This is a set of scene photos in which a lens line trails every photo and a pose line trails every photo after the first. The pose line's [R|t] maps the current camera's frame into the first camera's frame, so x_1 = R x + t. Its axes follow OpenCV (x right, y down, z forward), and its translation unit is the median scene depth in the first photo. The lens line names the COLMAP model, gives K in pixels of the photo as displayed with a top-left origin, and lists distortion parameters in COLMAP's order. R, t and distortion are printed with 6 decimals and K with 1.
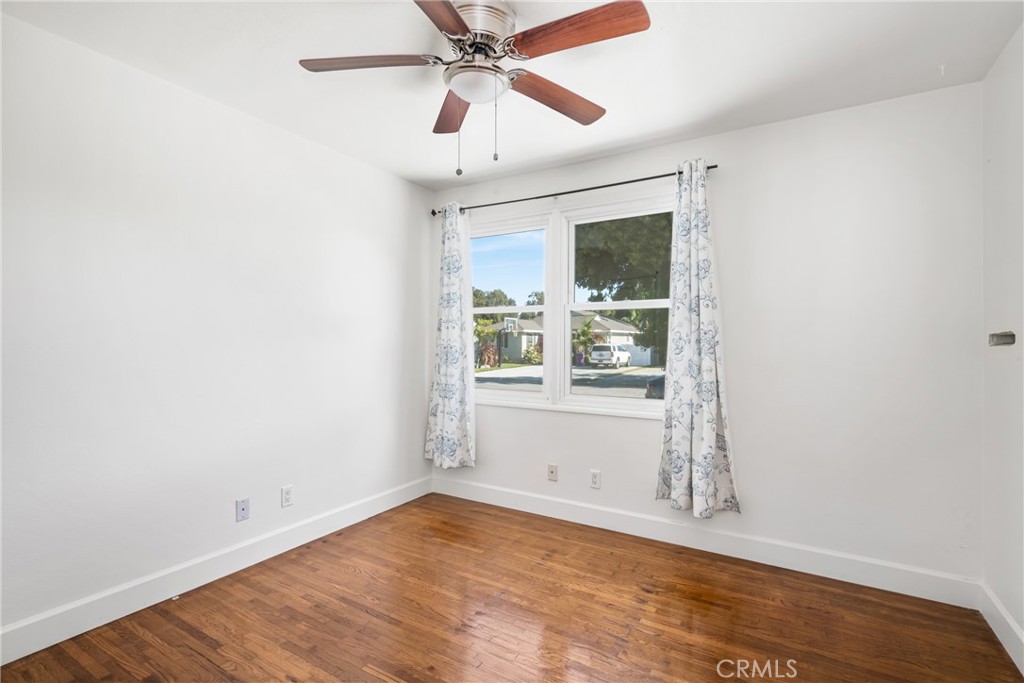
lens RADIAL K [[480.1, 0, 517.0], [0, 480.1, 335.2], [0, 0, 1]] dist [-0.024966, -0.000309]
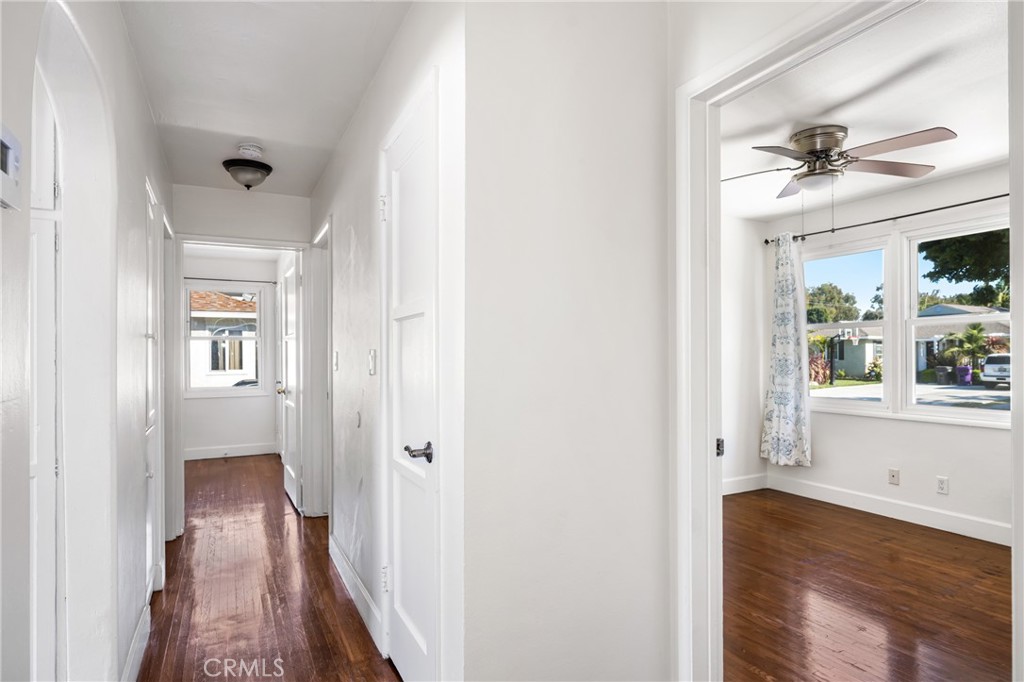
lens RADIAL K [[546.8, 0, 510.3], [0, 546.8, 356.4], [0, 0, 1]] dist [-0.005791, 0.001614]
pose [[0.843011, -0.008026, -0.537836, 0.002997], [0.018024, 0.999749, 0.013332, -0.004614], [0.537594, -0.020933, 0.842944, -0.157466]]
